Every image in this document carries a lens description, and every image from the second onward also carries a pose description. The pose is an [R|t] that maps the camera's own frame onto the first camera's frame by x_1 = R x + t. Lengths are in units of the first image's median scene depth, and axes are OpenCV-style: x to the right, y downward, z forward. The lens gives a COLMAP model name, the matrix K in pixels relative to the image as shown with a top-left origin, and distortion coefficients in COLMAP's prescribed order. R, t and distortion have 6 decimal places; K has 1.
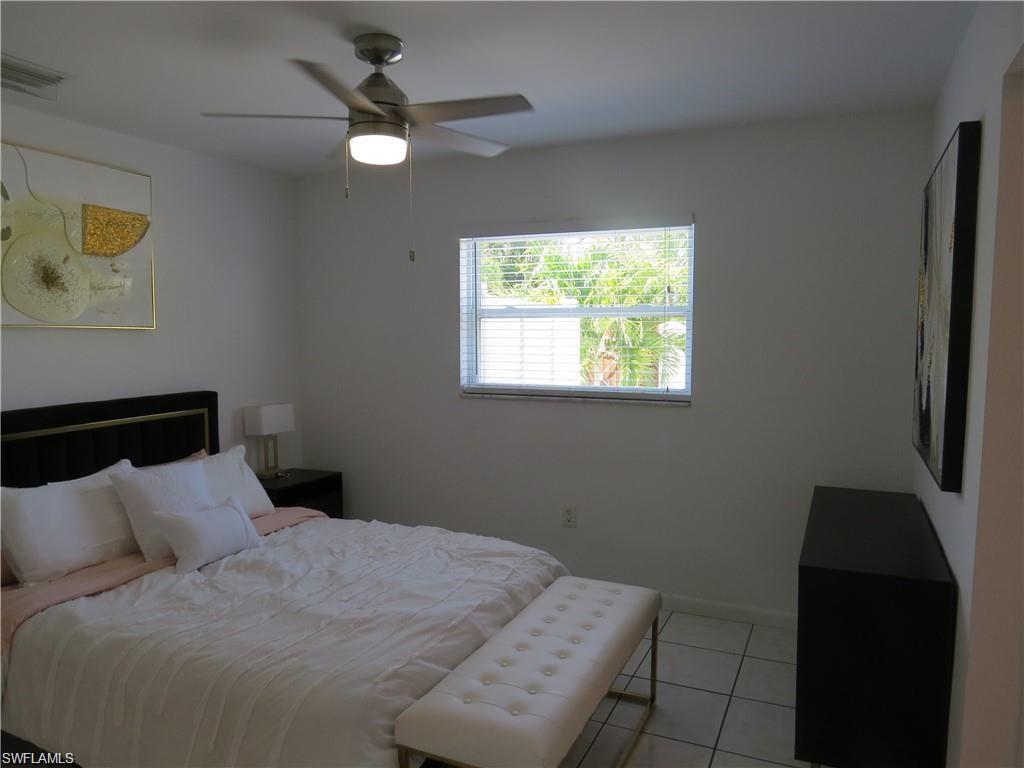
lens RADIAL K [[715.2, 0, 512.0], [0, 715.2, 384.0], [0, 0, 1]] dist [-0.025955, 0.001625]
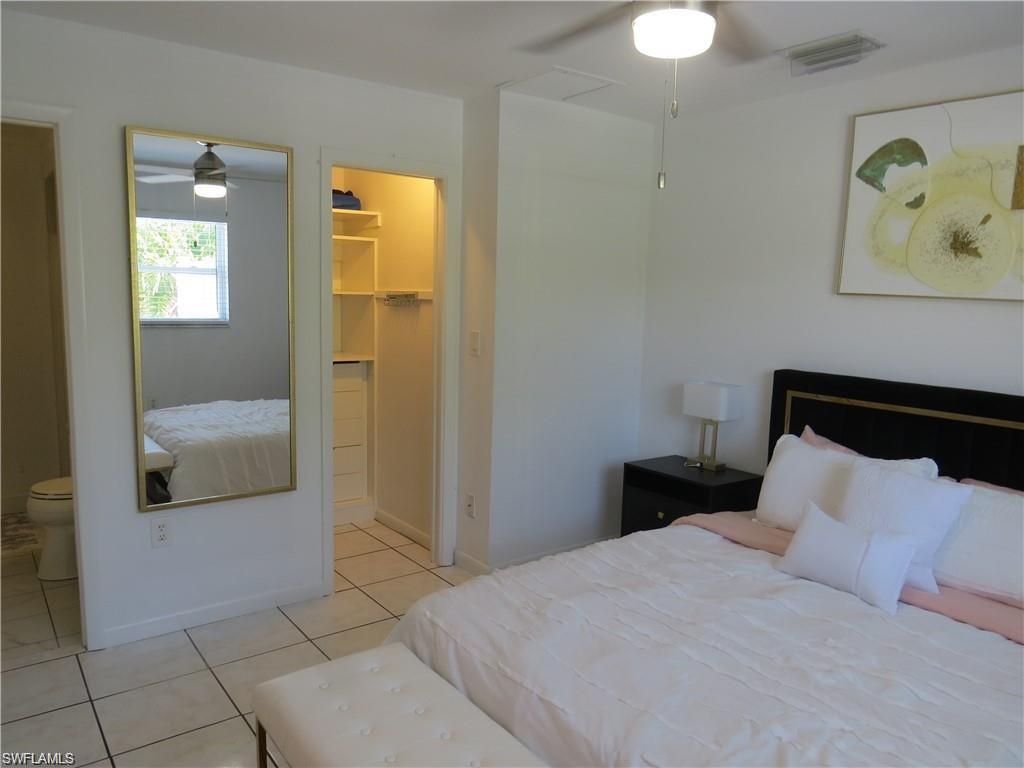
lens RADIAL K [[715.2, 0, 512.0], [0, 715.2, 384.0], [0, 0, 1]] dist [-0.025955, 0.001625]
pose [[-0.460974, 0.099788, -0.881785, 0.408299], [-0.098529, 0.981759, 0.162610, -0.067242], [0.881927, 0.161840, -0.442733, 0.941613]]
